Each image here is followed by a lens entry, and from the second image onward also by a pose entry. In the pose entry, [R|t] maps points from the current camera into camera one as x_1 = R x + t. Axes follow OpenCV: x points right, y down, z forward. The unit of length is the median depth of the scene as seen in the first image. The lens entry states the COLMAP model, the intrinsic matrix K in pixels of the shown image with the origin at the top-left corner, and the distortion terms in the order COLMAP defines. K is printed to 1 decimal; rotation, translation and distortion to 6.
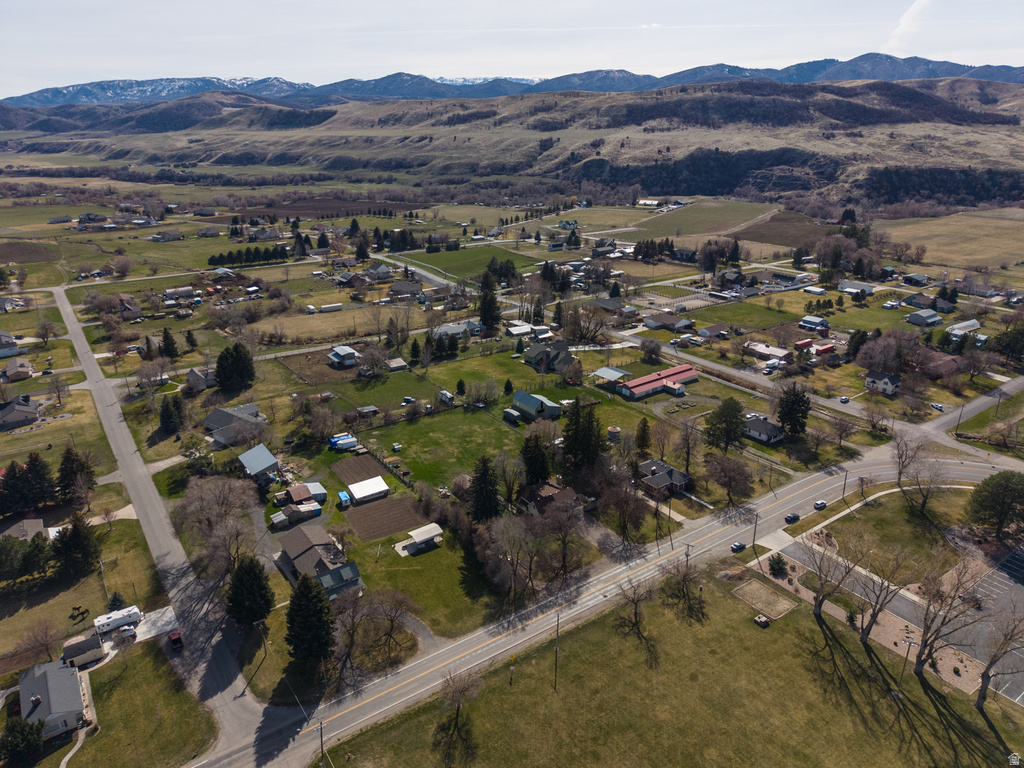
lens RADIAL K [[684.4, 0, 511.3], [0, 684.4, 382.1], [0, 0, 1]] dist [0.024432, -0.024188]
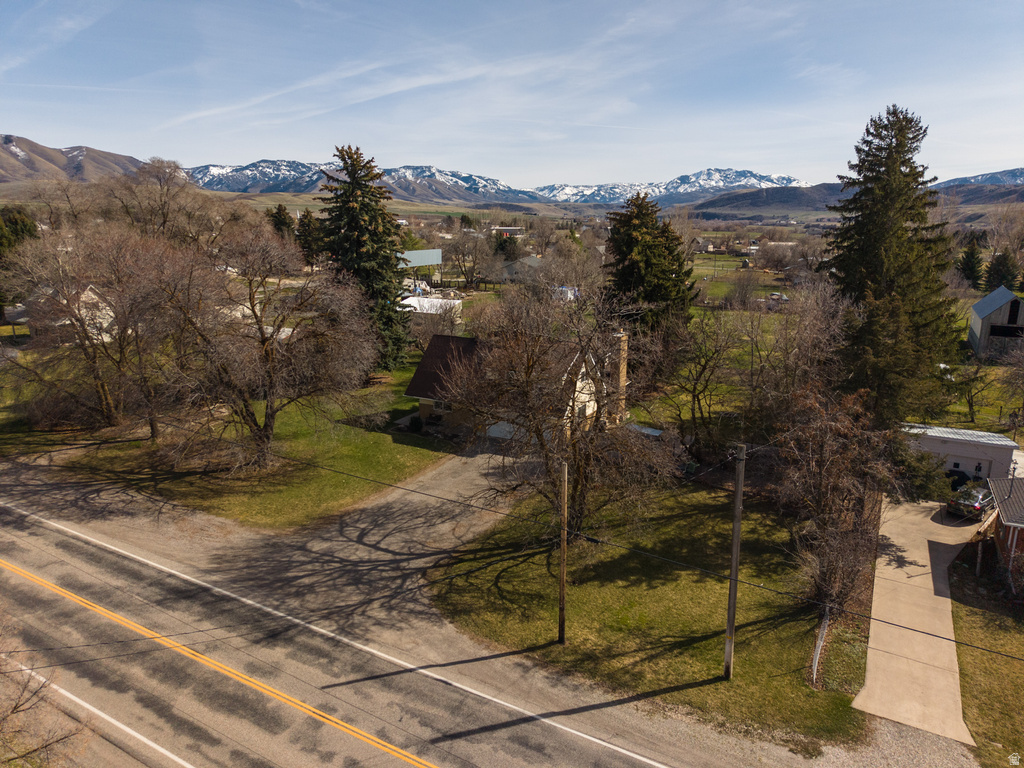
lens RADIAL K [[684.0, 0, 511.6], [0, 684.0, 383.3], [0, 0, 1]] dist [0.018972, -0.016567]
pose [[0.433634, 0.218667, -0.874155, 0.042899], [-0.324545, 0.942902, 0.074870, 0.021816], [0.840614, 0.251237, 0.479841, 0.119952]]
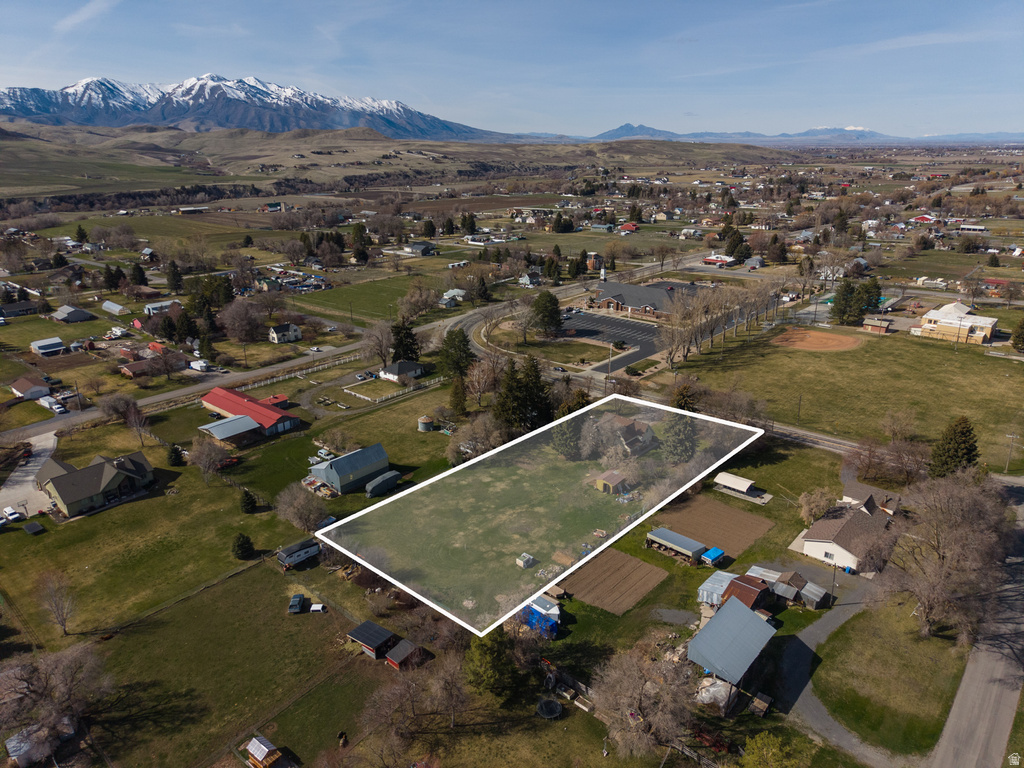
lens RADIAL K [[684.4, 0, 511.3], [0, 684.4, 382.1], [0, 0, 1]] dist [0.024432, -0.024188]
pose [[-0.228594, -0.314659, 0.921268, -0.109979], [0.357514, 0.853069, 0.380076, -0.043771], [-0.905499, 0.416249, -0.082511, 0.166910]]
